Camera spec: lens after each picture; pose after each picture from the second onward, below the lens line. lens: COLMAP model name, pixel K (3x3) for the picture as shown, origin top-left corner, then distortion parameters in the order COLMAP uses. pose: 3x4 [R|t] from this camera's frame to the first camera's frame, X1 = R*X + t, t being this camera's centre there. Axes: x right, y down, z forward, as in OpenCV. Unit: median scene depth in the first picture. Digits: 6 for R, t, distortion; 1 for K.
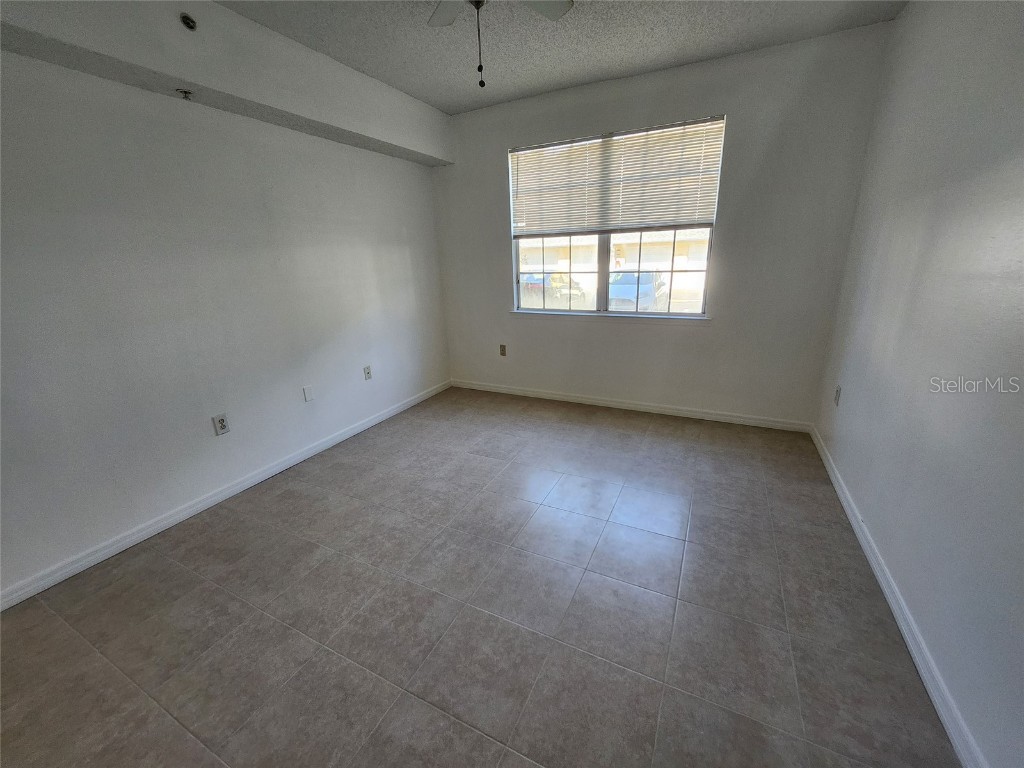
lens RADIAL K [[406.3, 0, 513.4], [0, 406.3, 384.0], [0, 0, 1]] dist [0.002997, 0.000139]
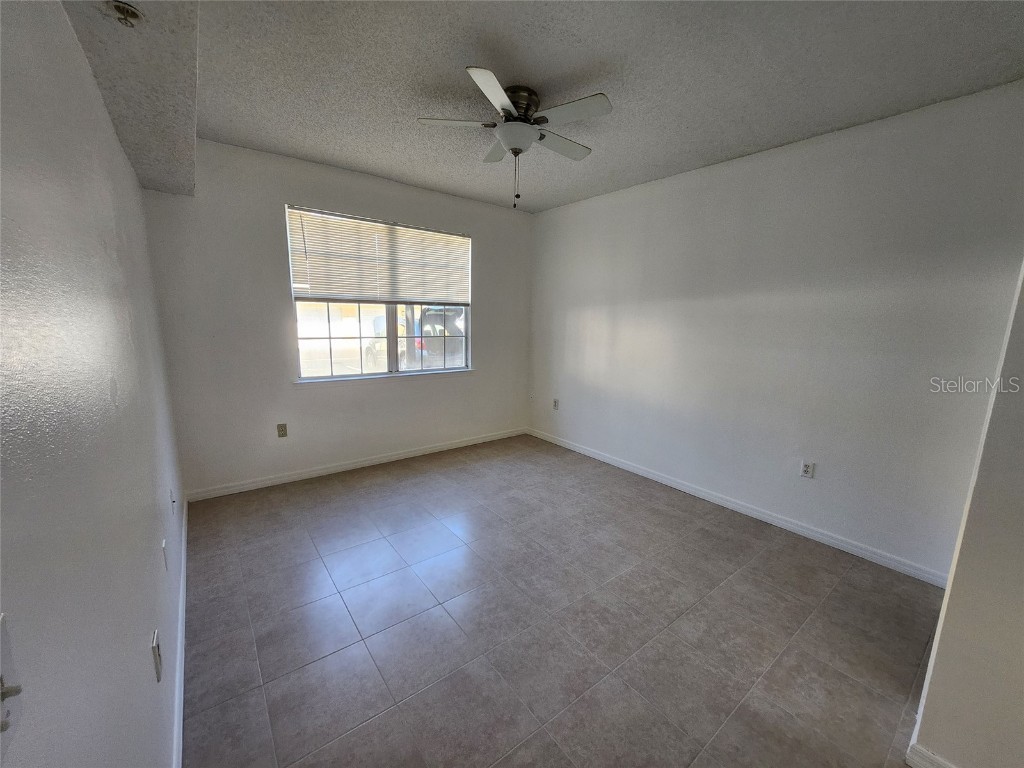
lens RADIAL K [[406.3, 0, 512.5], [0, 406.3, 384.3], [0, 0, 1]] dist [0.002997, 0.000139]
pose [[0.433034, -0.106688, 0.895041, -0.697830], [0.235268, 0.971928, 0.002027, -0.083359], [-0.870133, 0.209697, 0.445978, 0.273165]]
